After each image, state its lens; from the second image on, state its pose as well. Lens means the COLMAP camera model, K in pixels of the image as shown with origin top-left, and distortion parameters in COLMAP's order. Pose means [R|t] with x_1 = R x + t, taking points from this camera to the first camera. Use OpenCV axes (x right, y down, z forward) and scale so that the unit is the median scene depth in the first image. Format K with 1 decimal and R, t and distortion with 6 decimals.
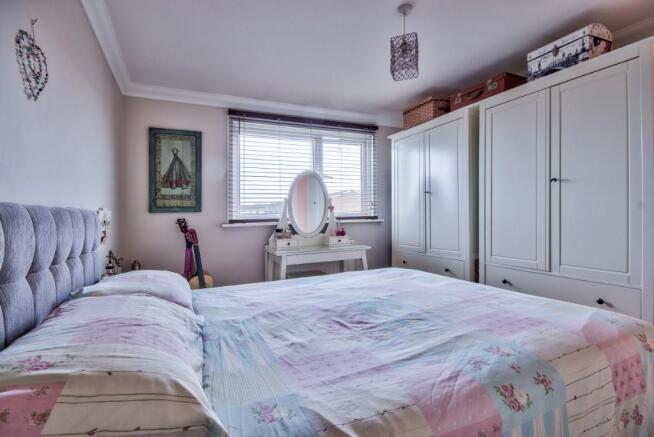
lens RADIAL K [[303.3, 0, 324.7], [0, 303.3, 215.1], [0, 0, 1]] dist [-0.000709, -0.000367]
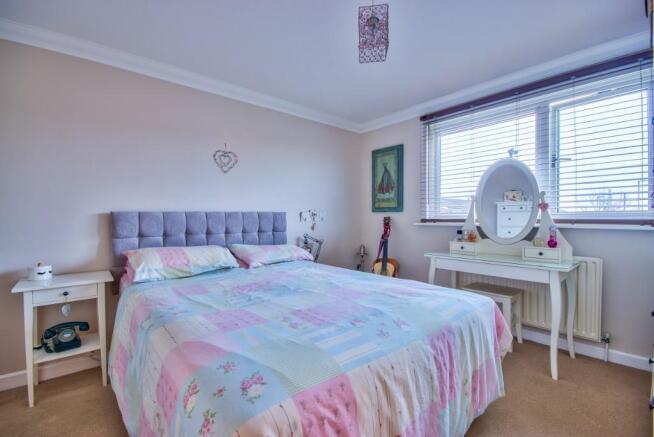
lens RADIAL K [[301.3, 0, 325.1], [0, 301.3, 219.1], [0, 0, 1]] dist [-0.004946, -0.000245]
pose [[0.256099, 0.028879, -0.966219, 0.674143], [-0.001941, 0.999567, 0.029362, -0.015226], [0.966649, -0.005644, 0.256044, 0.409832]]
